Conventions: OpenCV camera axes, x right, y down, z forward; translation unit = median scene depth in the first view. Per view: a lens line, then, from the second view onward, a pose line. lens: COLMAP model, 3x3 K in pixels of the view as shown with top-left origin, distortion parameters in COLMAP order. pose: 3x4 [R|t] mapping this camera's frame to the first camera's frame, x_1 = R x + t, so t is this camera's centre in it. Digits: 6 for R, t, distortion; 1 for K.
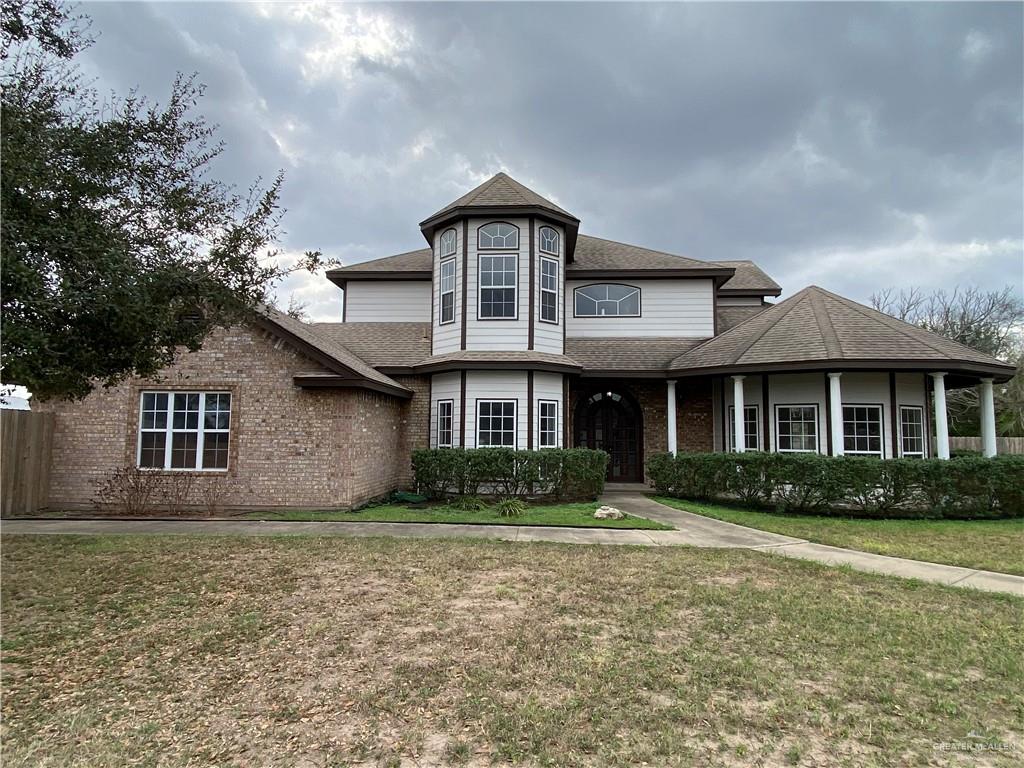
lens RADIAL K [[633.8, 0, 519.8], [0, 633.8, 380.5], [0, 0, 1]] dist [0.008348, -0.007576]
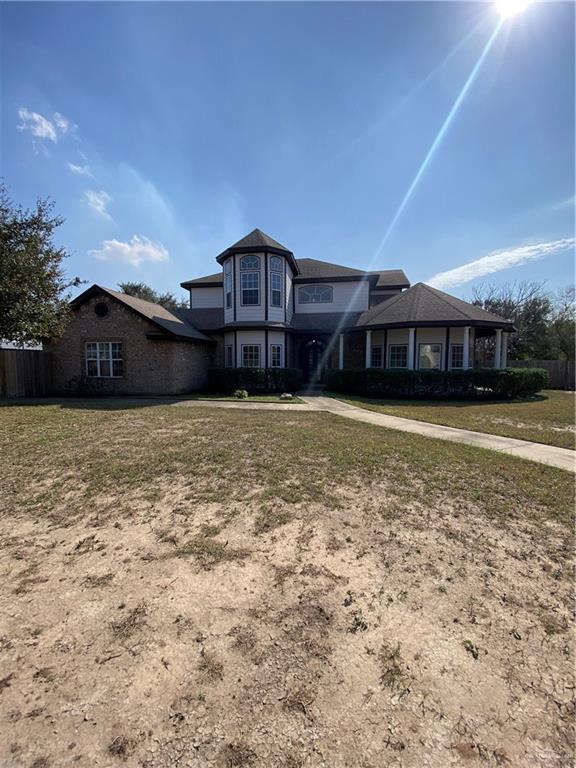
lens RADIAL K [[310.4, 0, 292.1], [0, 310.4, 389.7], [0, 0, 1]] dist [0.010817, -0.000486]
pose [[0.993537, 0.003741, -0.113447, 0.214198], [0.015733, 0.985270, 0.170280, 0.004804], [0.112413, -0.170964, 0.978843, -0.023334]]
